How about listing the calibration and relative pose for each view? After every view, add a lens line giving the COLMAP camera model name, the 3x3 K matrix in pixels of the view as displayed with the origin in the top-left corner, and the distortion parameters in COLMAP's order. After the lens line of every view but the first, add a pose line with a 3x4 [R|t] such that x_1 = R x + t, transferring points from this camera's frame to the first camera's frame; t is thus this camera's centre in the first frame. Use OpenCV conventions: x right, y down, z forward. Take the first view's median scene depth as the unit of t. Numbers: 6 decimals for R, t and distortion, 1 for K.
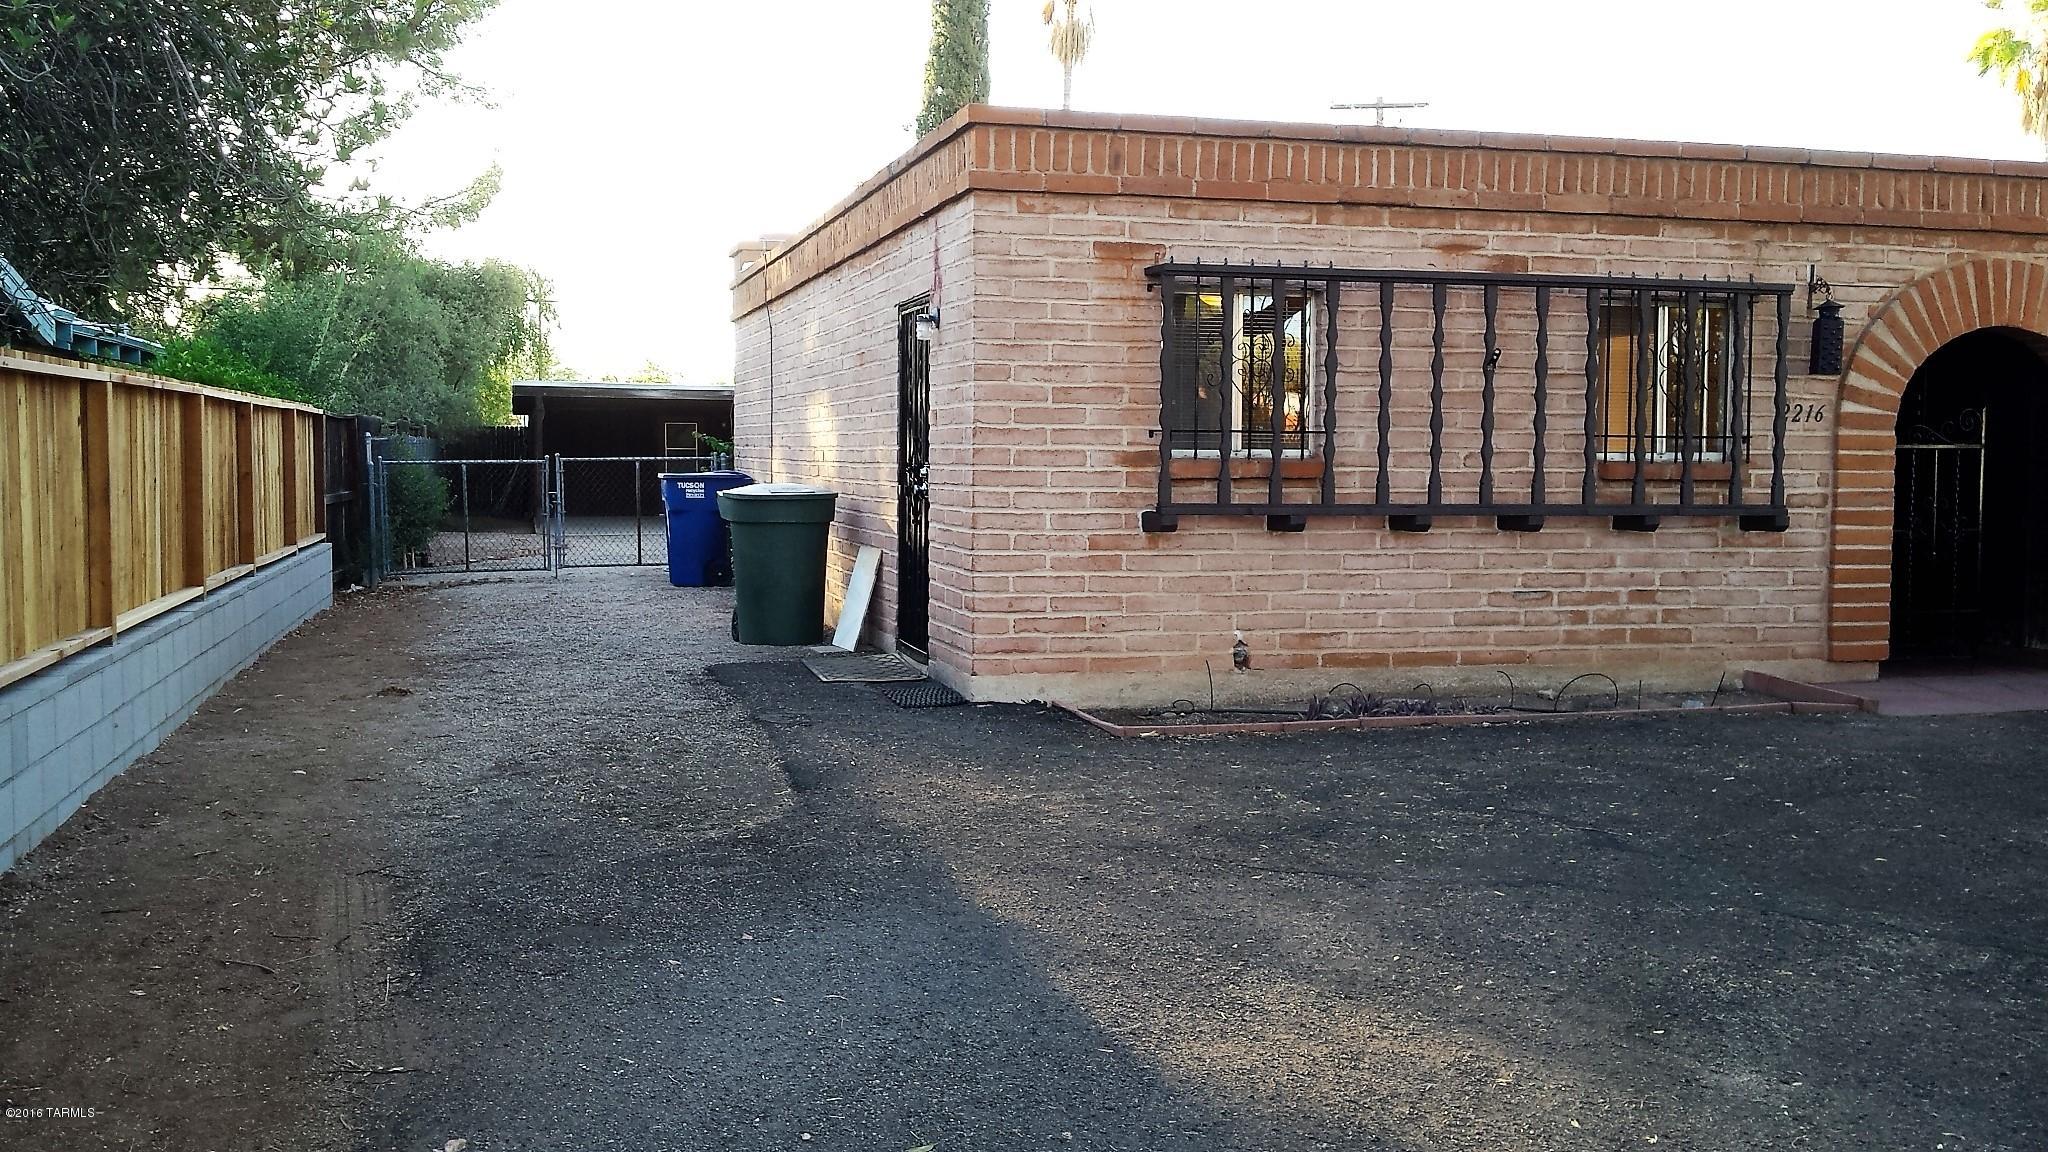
lens RADIAL K [[1917.0, 0, 1002.2], [0, 1917.0, 570.6], [0, 0, 1]] dist [0.117615, -0.250247]
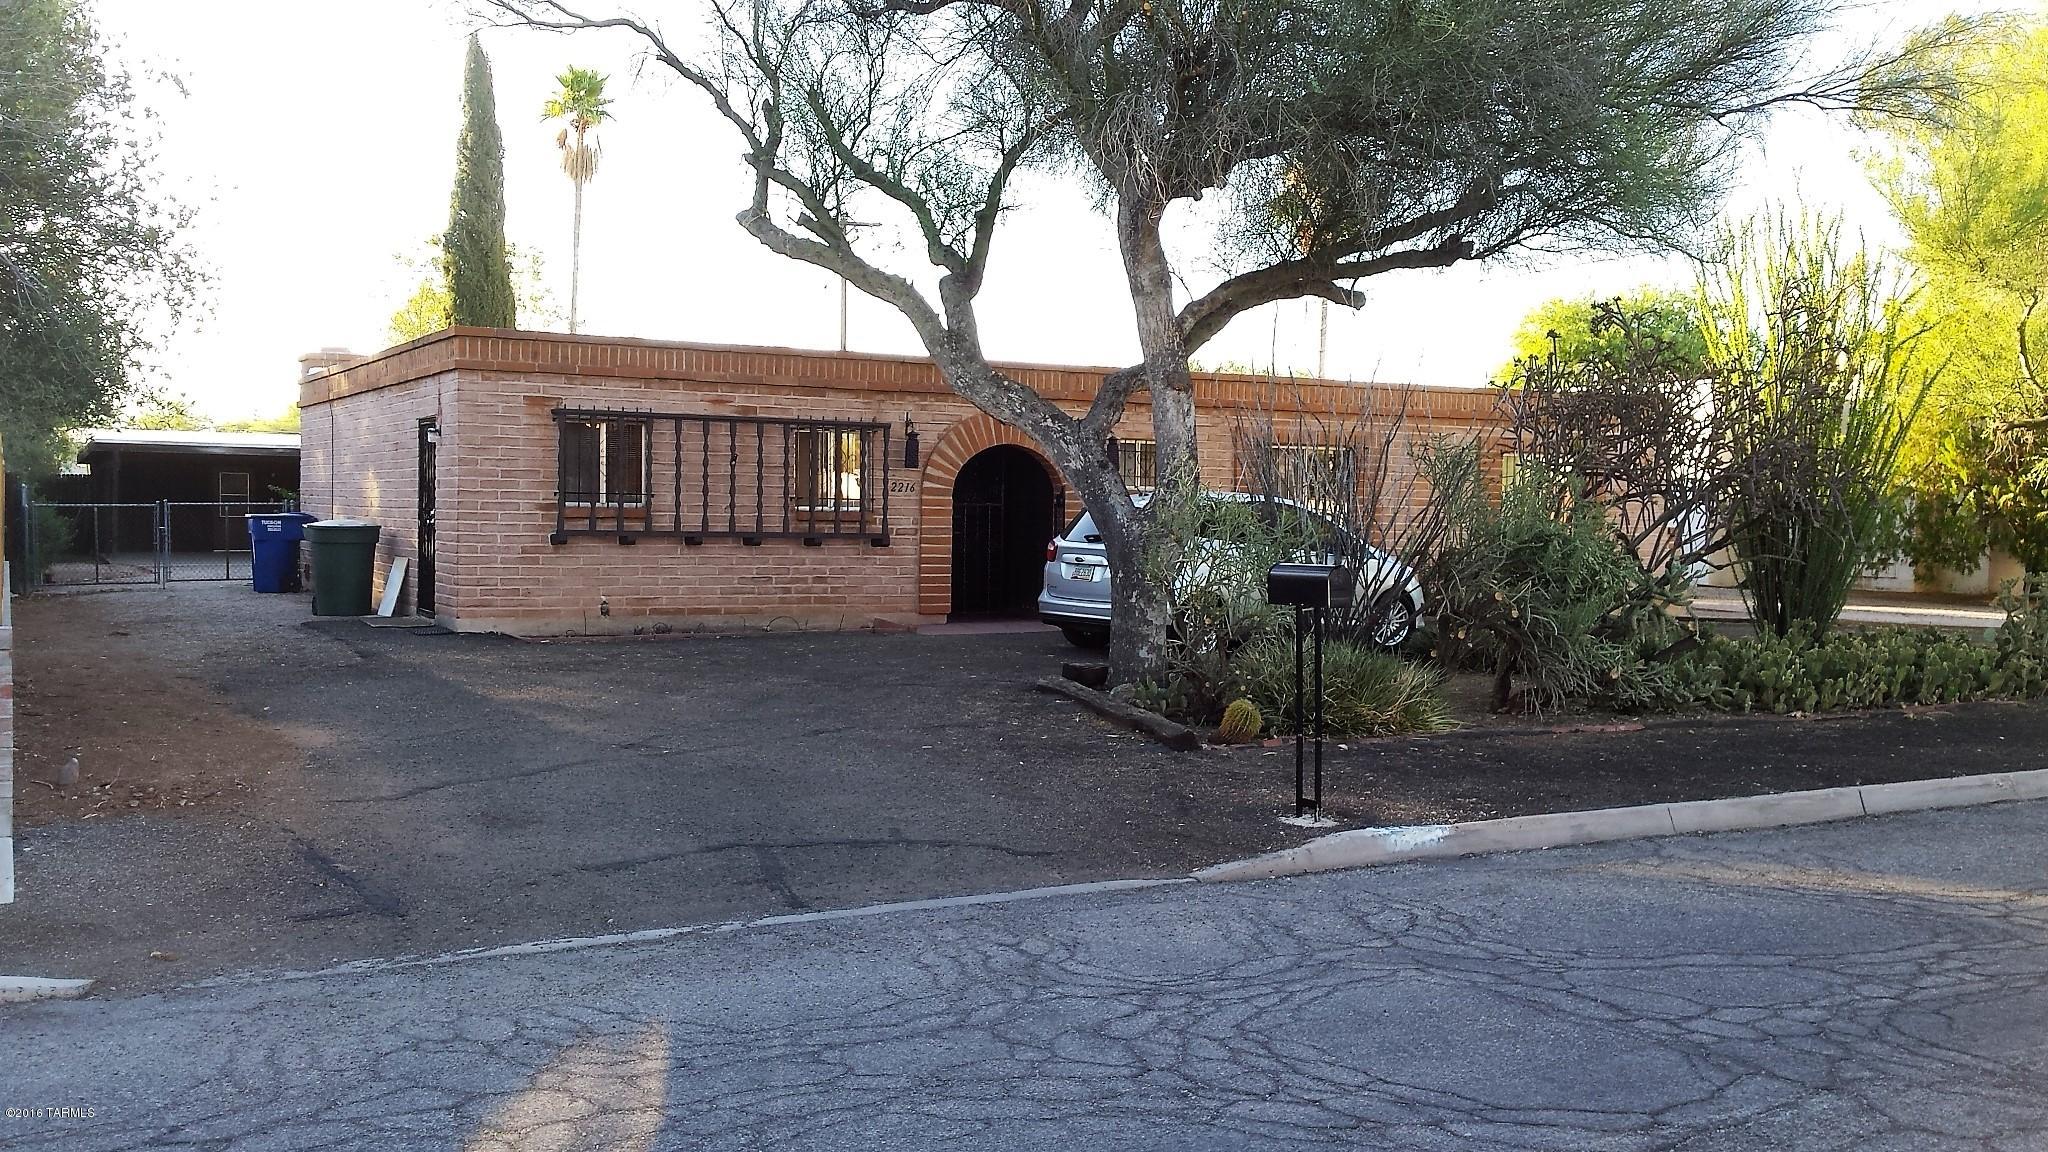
lens RADIAL K [[1925.9, 0, 1020.4], [0, 1925.9, 555.9], [0, 0, 1]] dist [0.141918, -0.311560]
pose [[0.972196, 0.001653, 0.234164, 0.071541], [0.006039, 0.999465, -0.032130, 0.053628], [-0.234092, 0.032651, 0.971666, -0.956527]]
